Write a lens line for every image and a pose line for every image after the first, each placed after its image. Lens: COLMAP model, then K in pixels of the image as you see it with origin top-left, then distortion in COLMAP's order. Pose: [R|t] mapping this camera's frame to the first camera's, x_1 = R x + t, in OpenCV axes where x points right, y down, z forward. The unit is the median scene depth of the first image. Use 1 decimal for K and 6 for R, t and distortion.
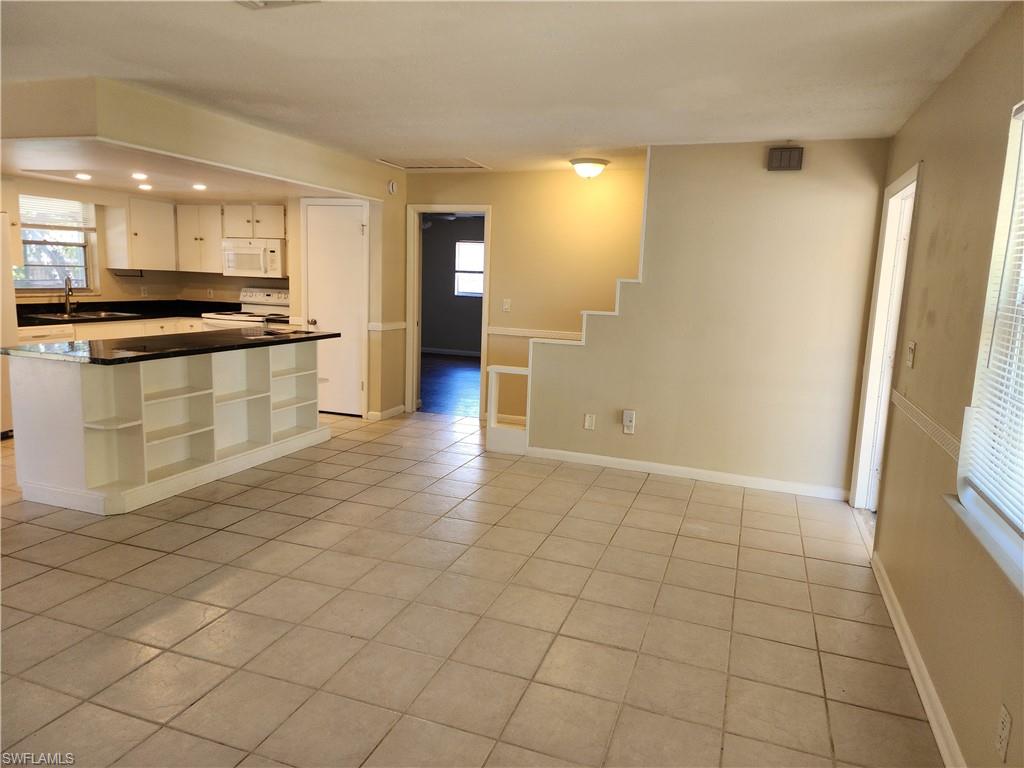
lens RADIAL K [[685.1, 0, 512.0], [0, 685.1, 384.0], [0, 0, 1]] dist [0.041176, -0.002147]
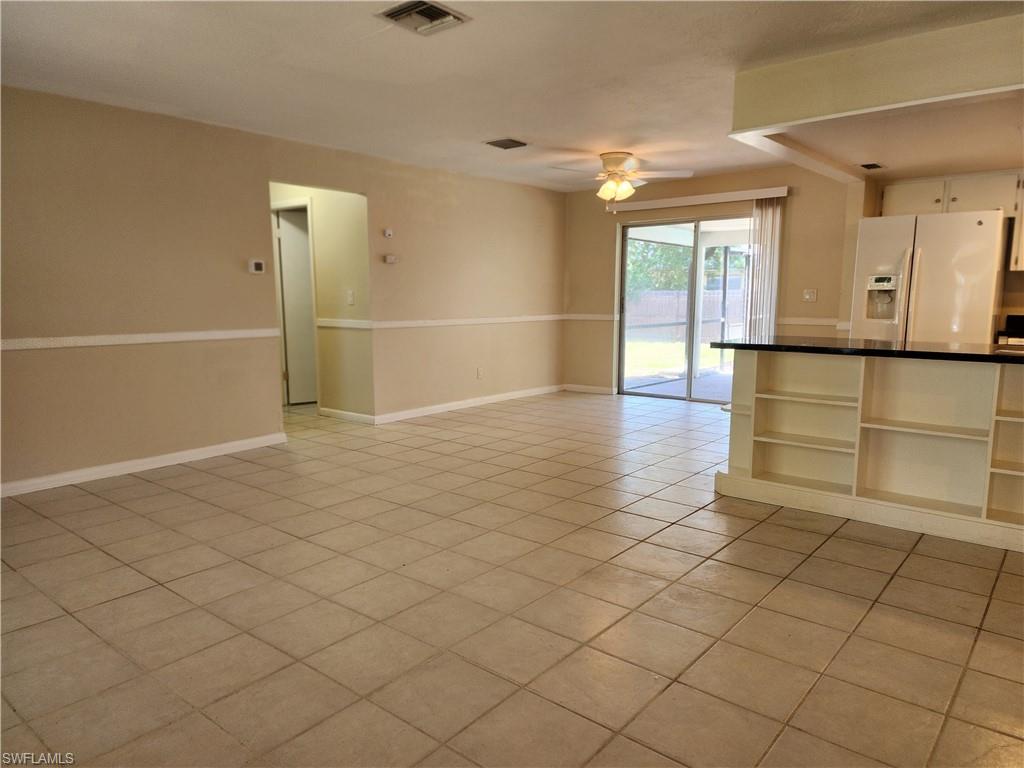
lens RADIAL K [[685.1, 0, 512.0], [0, 685.1, 384.0], [0, 0, 1]] dist [0.041176, -0.002147]
pose [[-0.333122, 0.092048, -0.938380, 0.568373], [-0.164187, 0.974356, 0.153863, -0.092693], [0.928479, 0.205325, -0.309466, 1.133903]]
